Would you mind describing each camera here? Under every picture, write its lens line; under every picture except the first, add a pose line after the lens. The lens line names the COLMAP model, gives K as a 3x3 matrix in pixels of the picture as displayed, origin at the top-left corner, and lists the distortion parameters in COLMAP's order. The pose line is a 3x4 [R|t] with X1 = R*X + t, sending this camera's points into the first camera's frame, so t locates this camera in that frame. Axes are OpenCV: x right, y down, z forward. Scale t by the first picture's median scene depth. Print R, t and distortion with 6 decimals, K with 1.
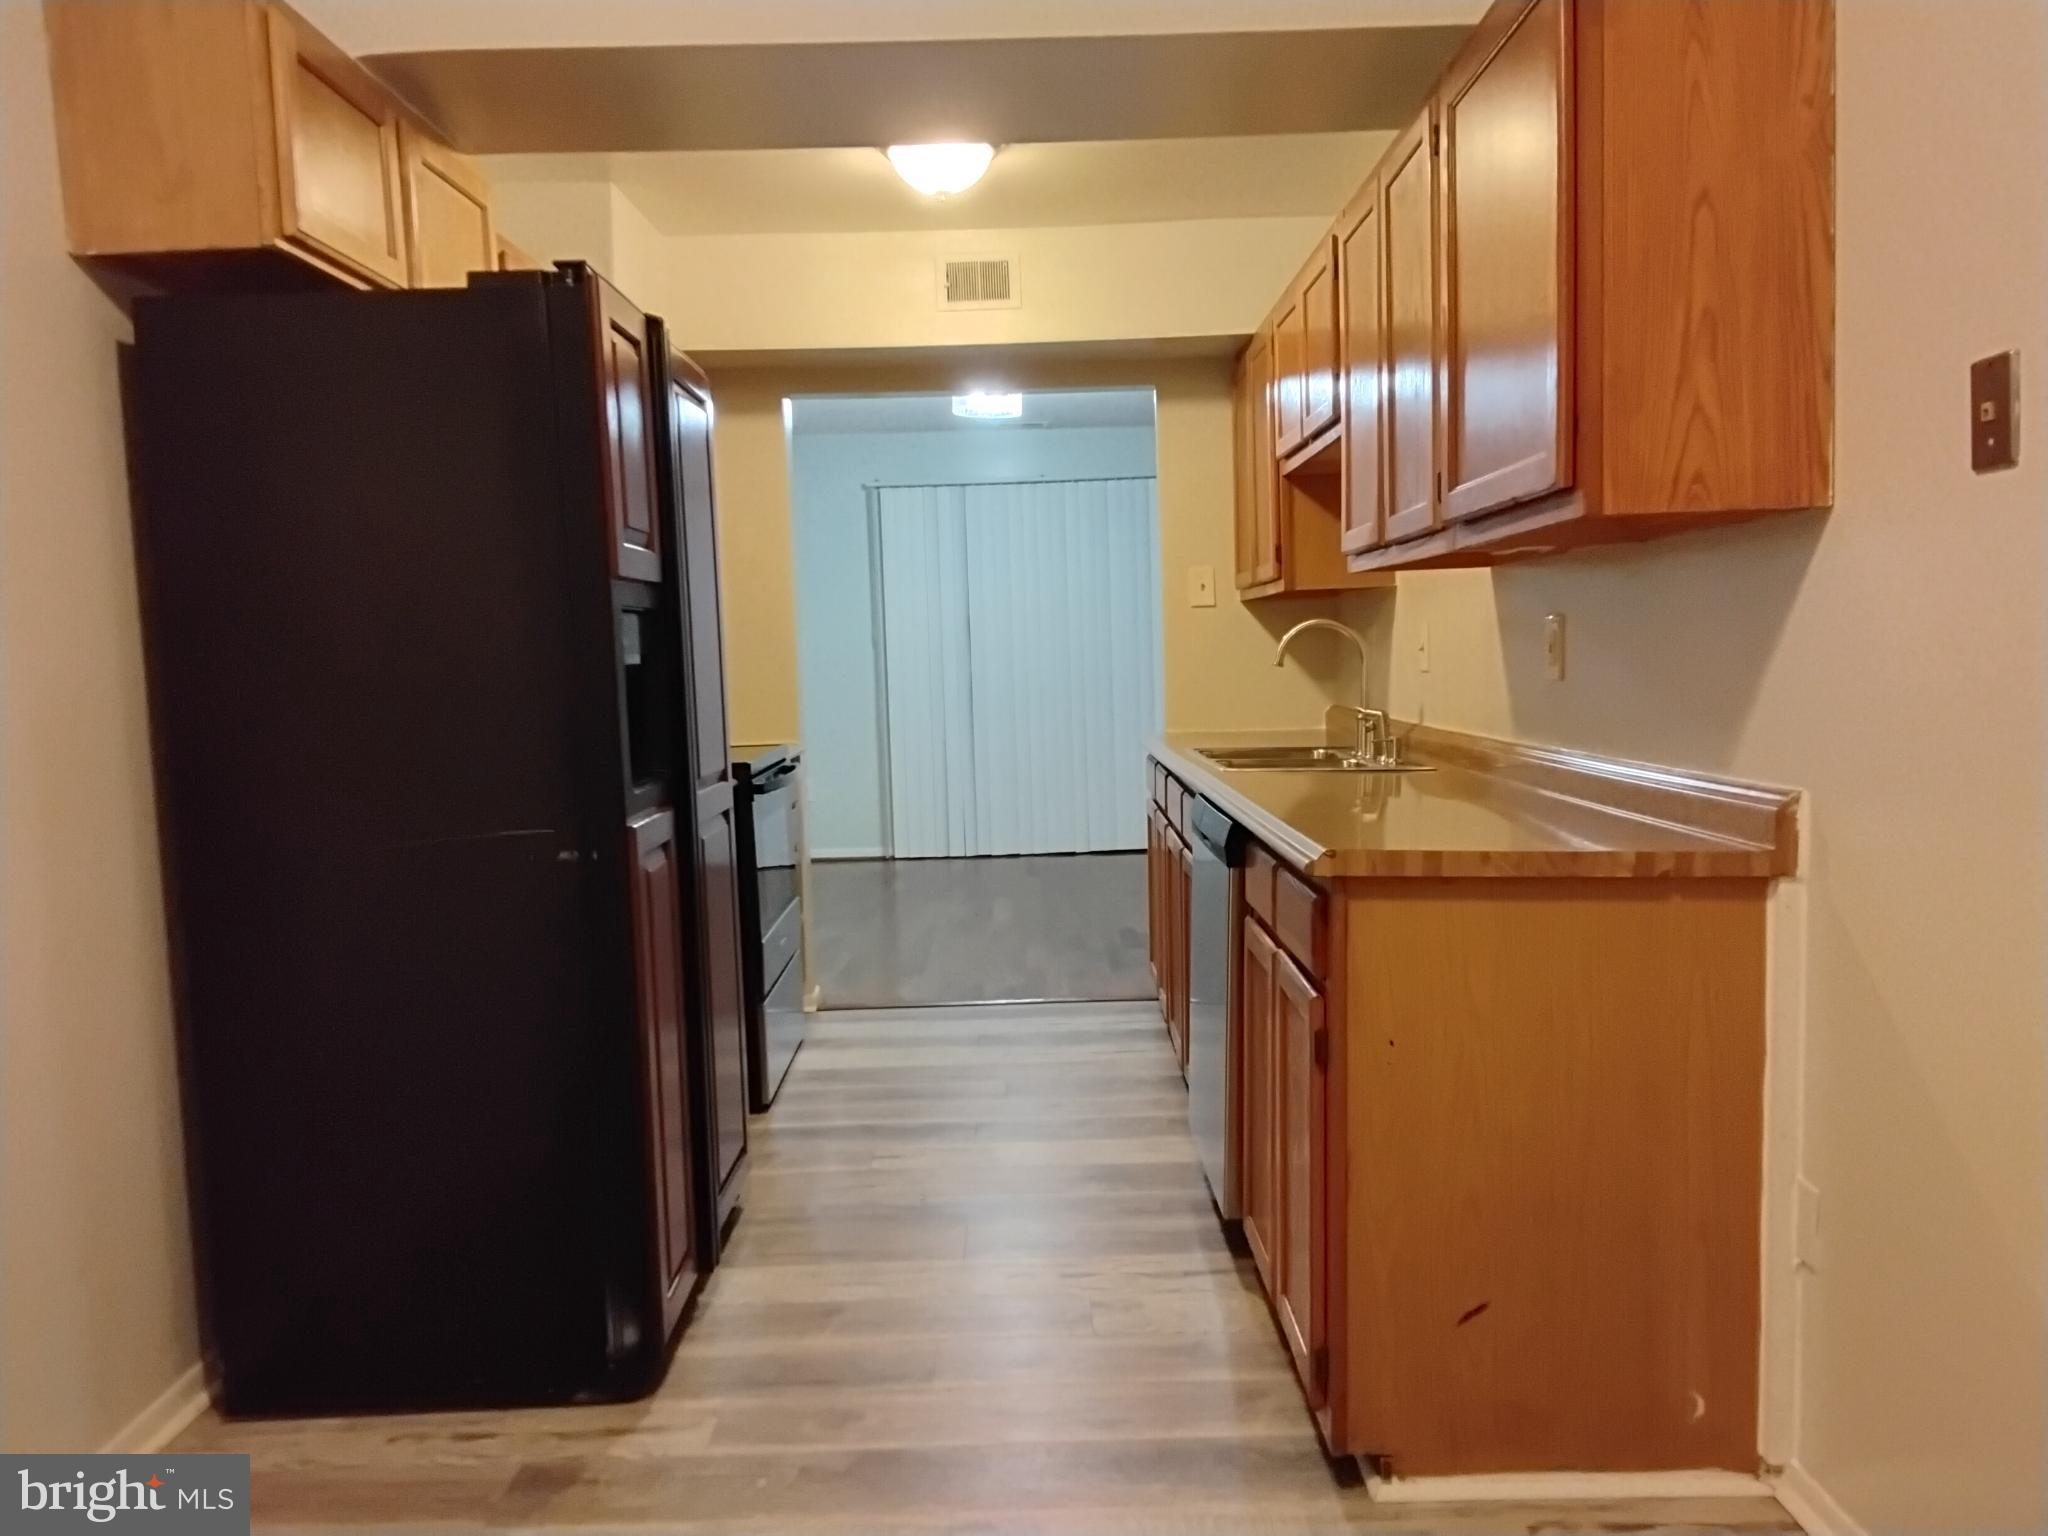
lens RADIAL K [[1572.2, 0, 1019.1], [0, 1572.2, 796.7], [0, 0, 1]] dist [0.131572, -0.188500]
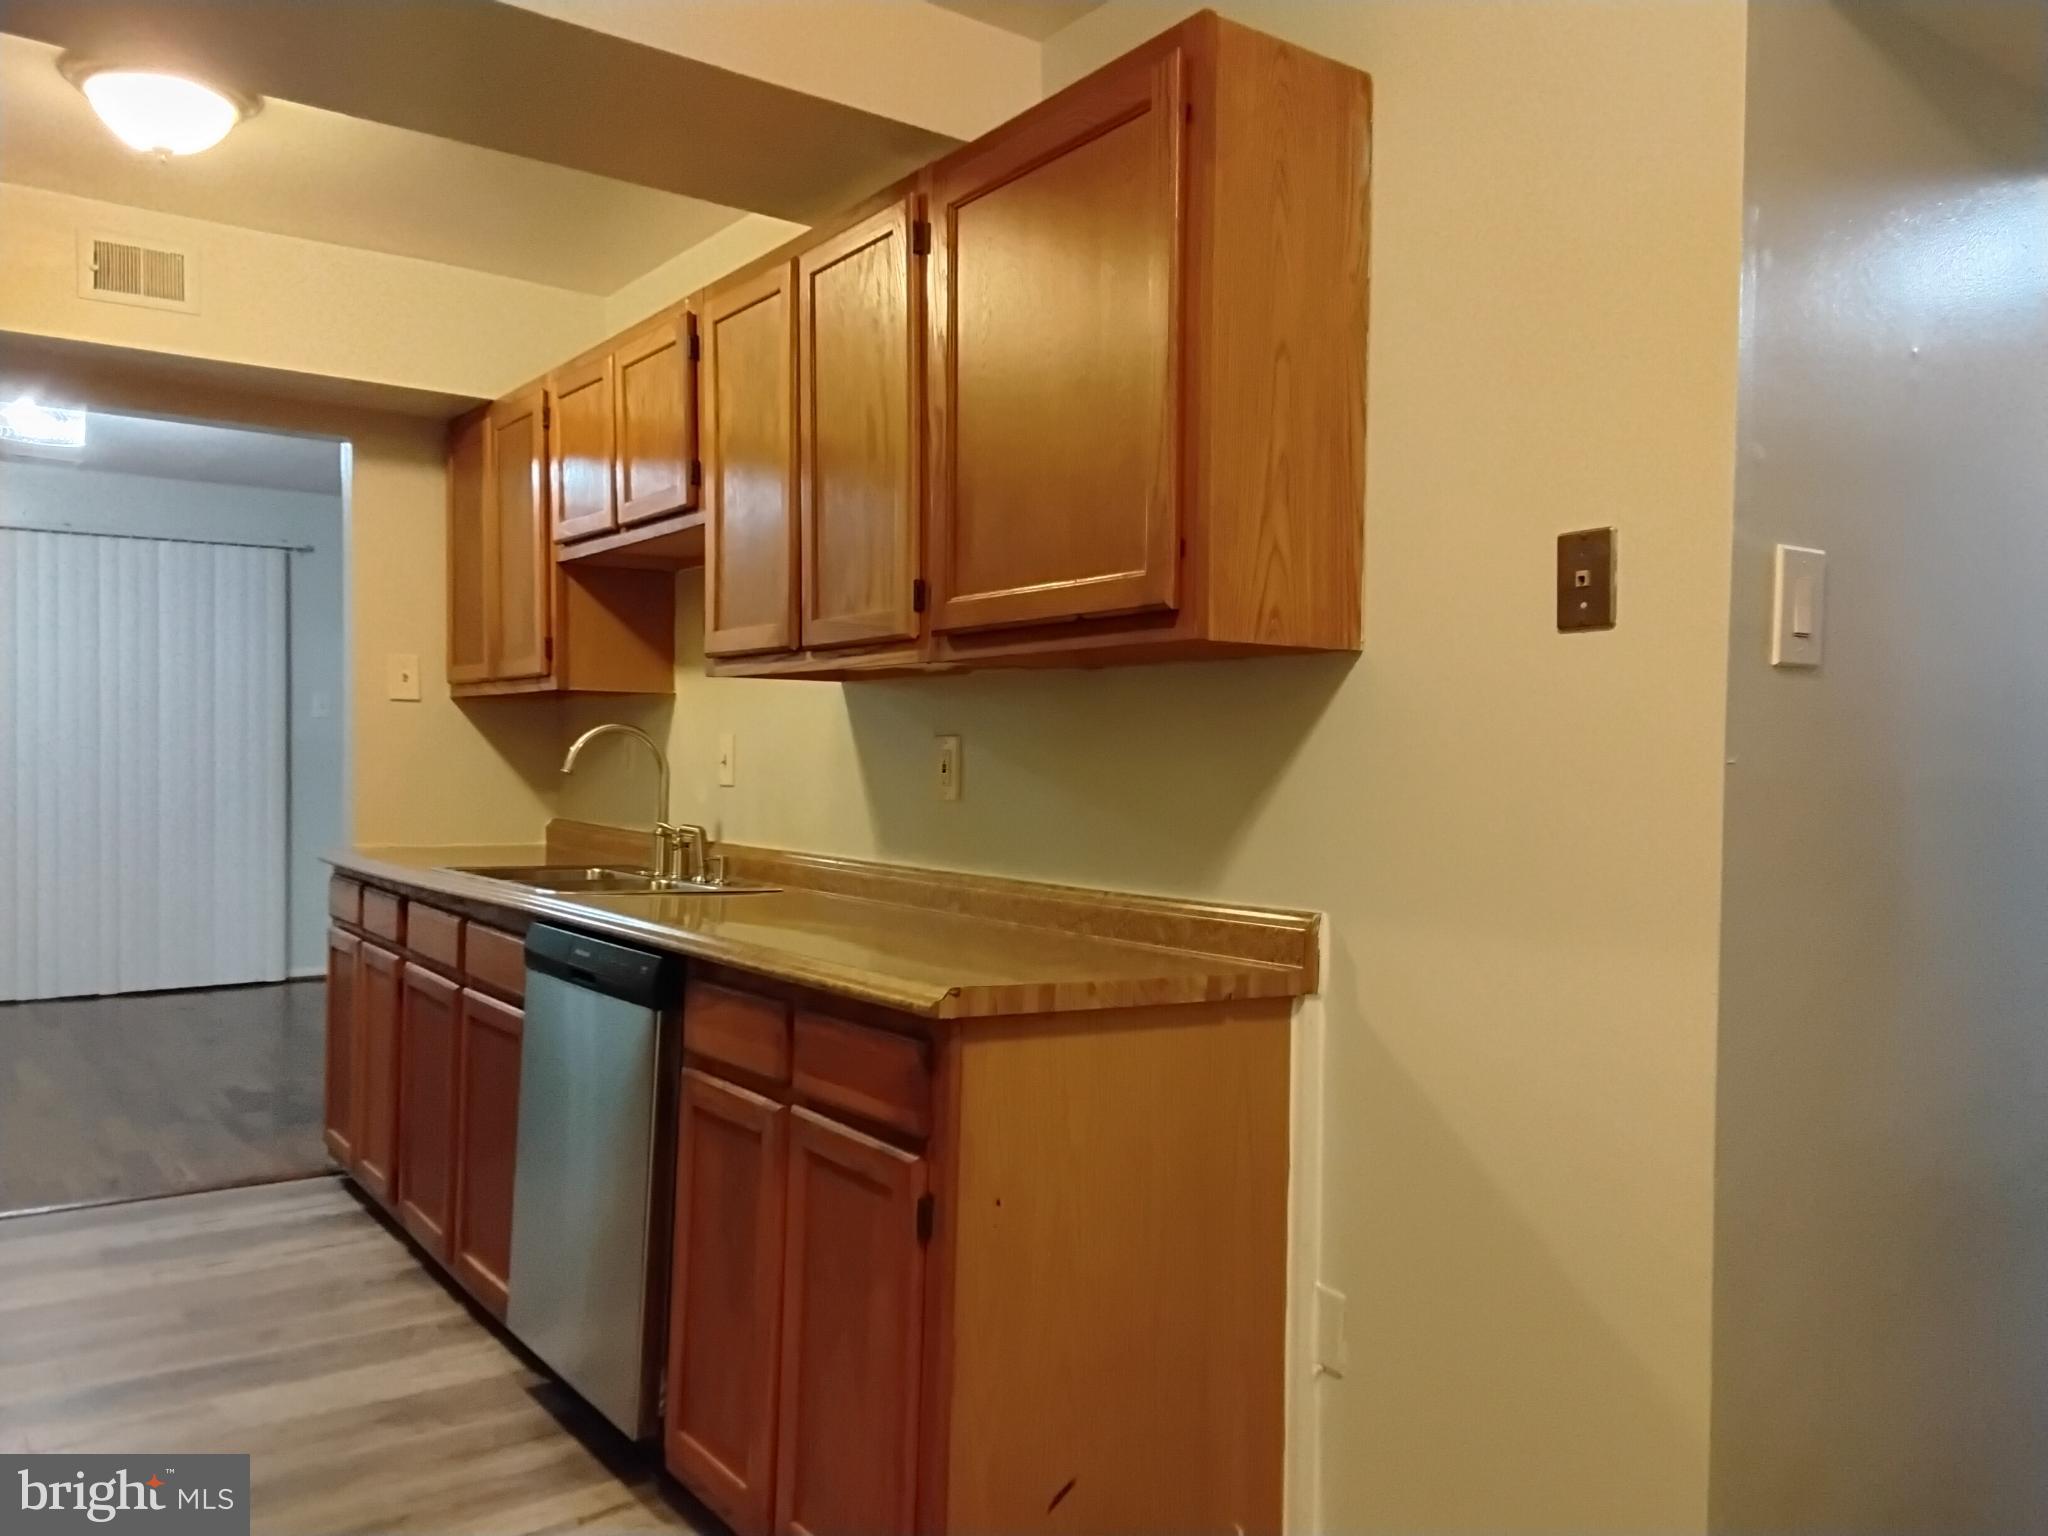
lens RADIAL K [[1572.2, 0, 1019.1], [0, 1572.2, 796.7], [0, 0, 1]] dist [0.131572, -0.188500]
pose [[0.806097, 0.026871, 0.591173, -0.285659], [0.015536, 0.997663, -0.066532, -0.013341], [-0.591579, 0.062816, 0.803796, 0.256079]]
